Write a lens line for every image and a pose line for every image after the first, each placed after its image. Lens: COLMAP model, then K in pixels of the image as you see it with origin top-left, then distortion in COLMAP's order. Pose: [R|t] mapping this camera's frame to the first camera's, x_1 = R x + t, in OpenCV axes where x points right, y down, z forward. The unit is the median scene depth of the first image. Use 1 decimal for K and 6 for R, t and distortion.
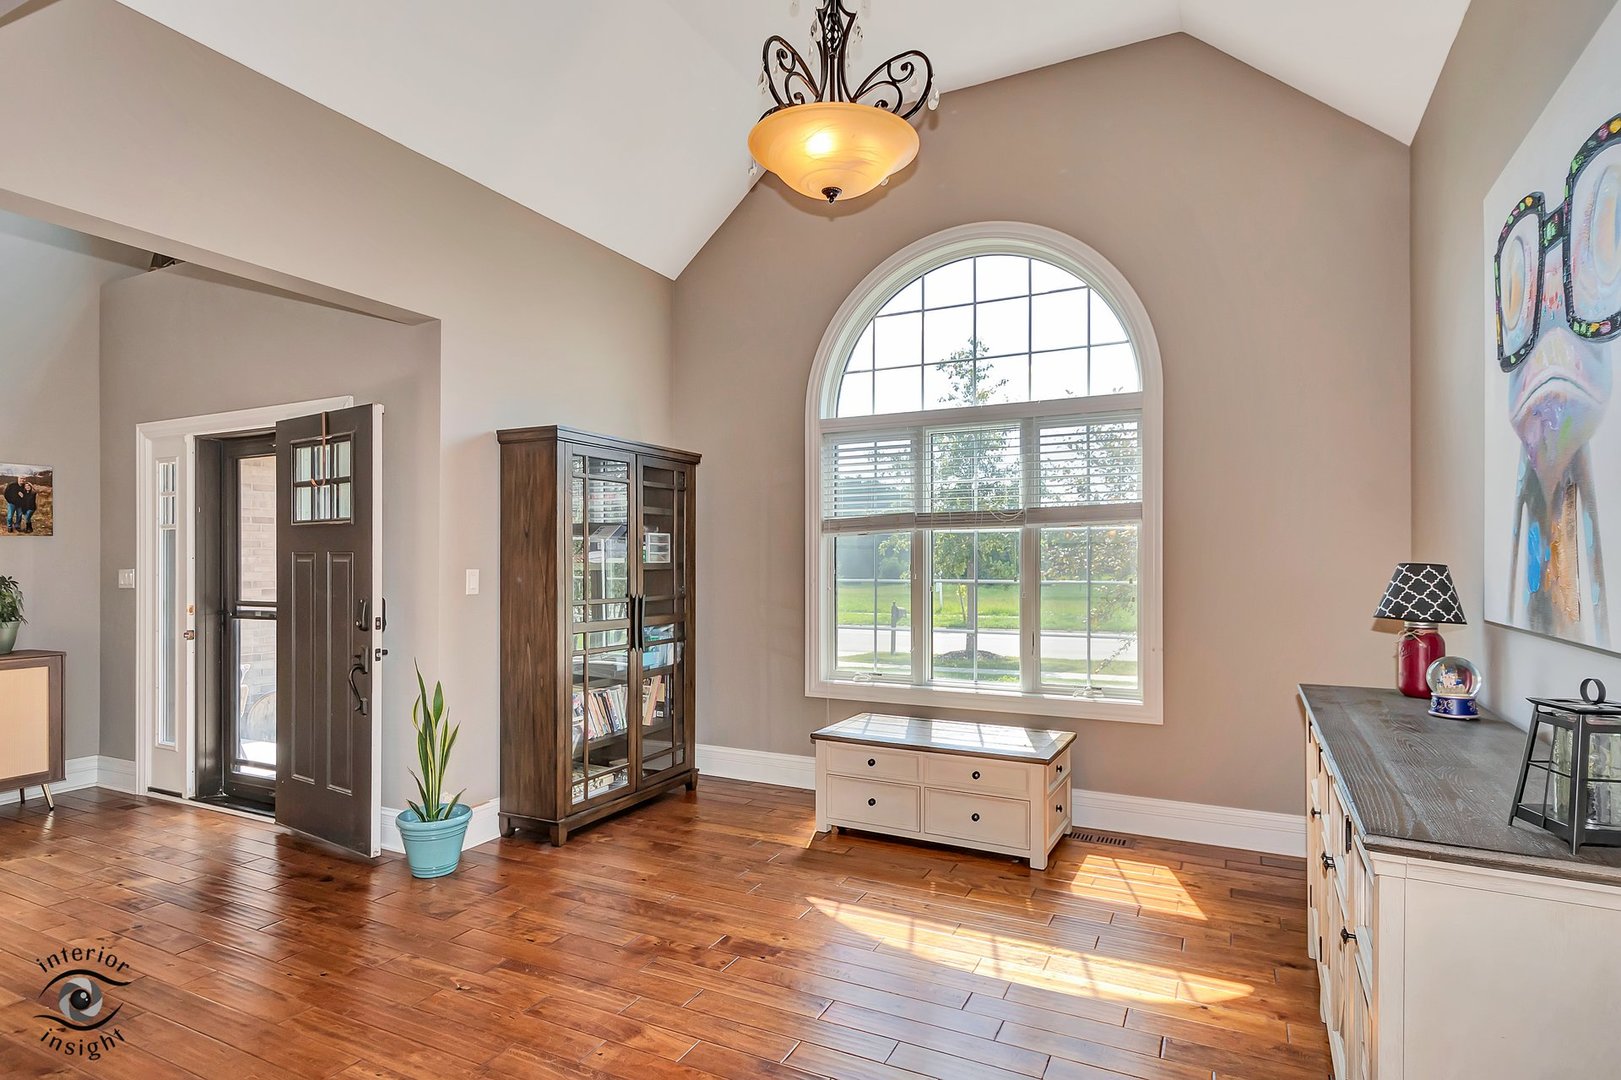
lens RADIAL K [[853.5, 0, 806.7], [0, 853.5, 549.7], [0, 0, 1]] dist [0.022273, -0.009564]
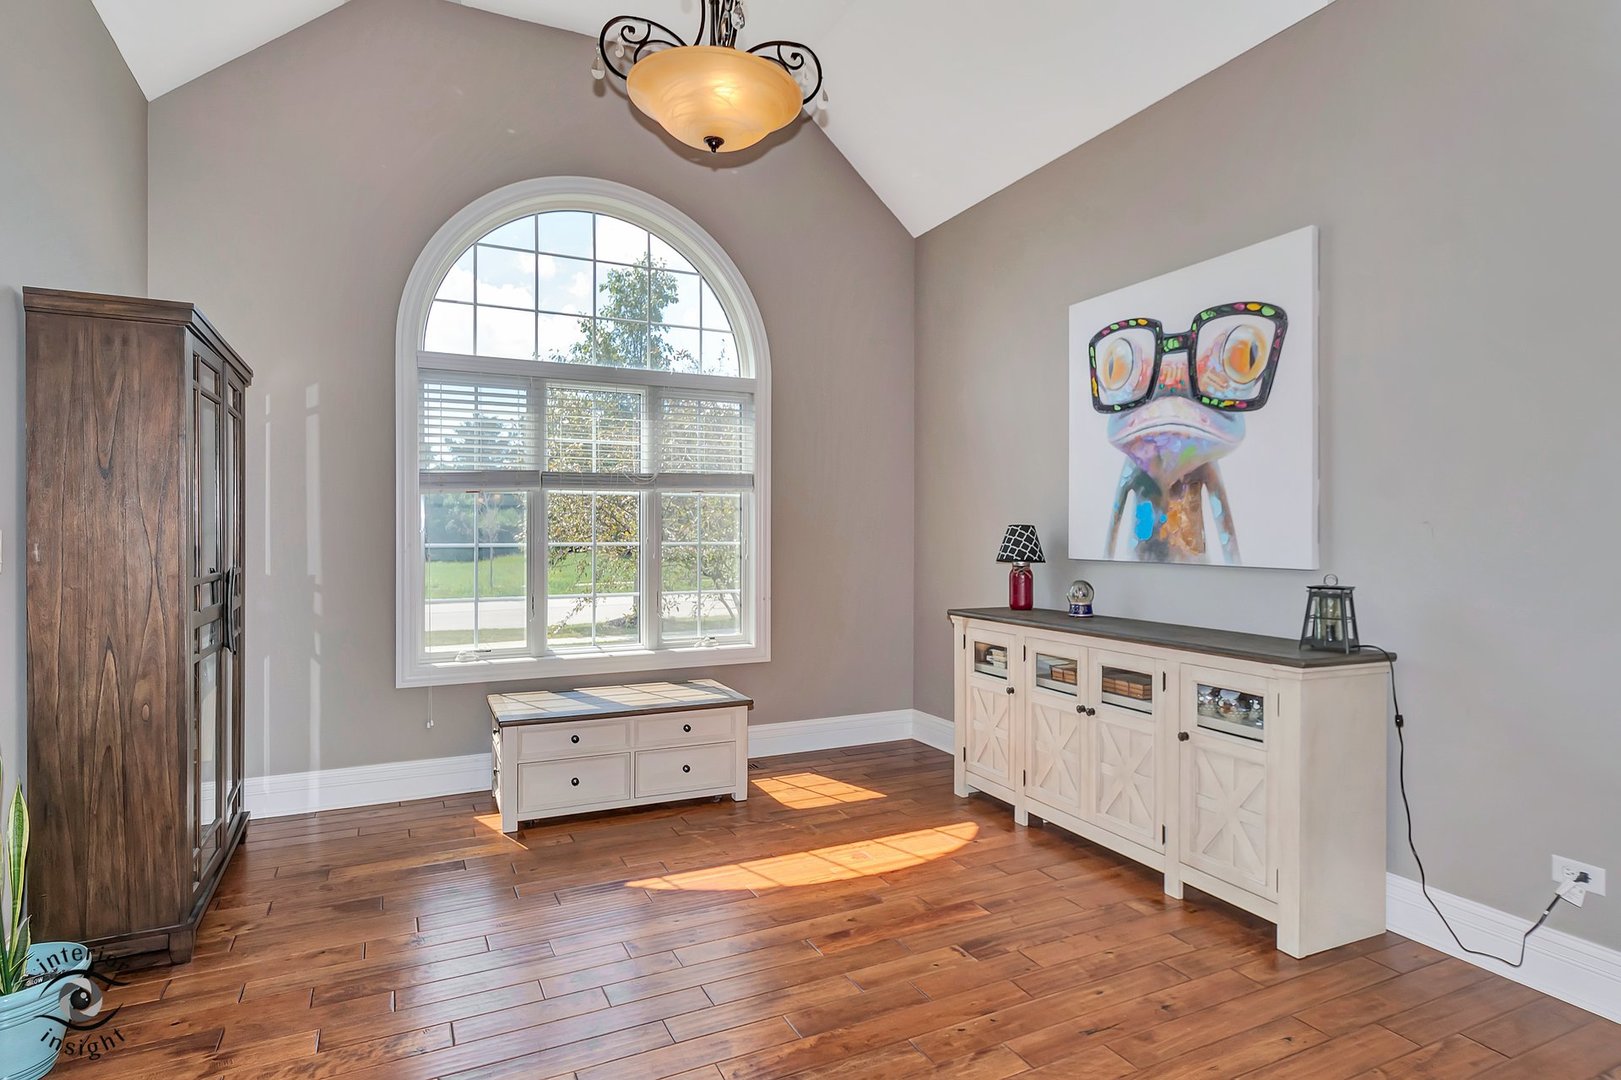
lens RADIAL K [[869.3, 0, 810.6], [0, 869.3, 528.9], [0, 0, 1]] dist [0.015134, -0.000535]
pose [[0.604994, 0.002500, 0.796226, -0.521475], [-0.011932, 0.999911, 0.005926, 0.012190], [-0.796140, -0.013086, 0.604970, 0.229478]]
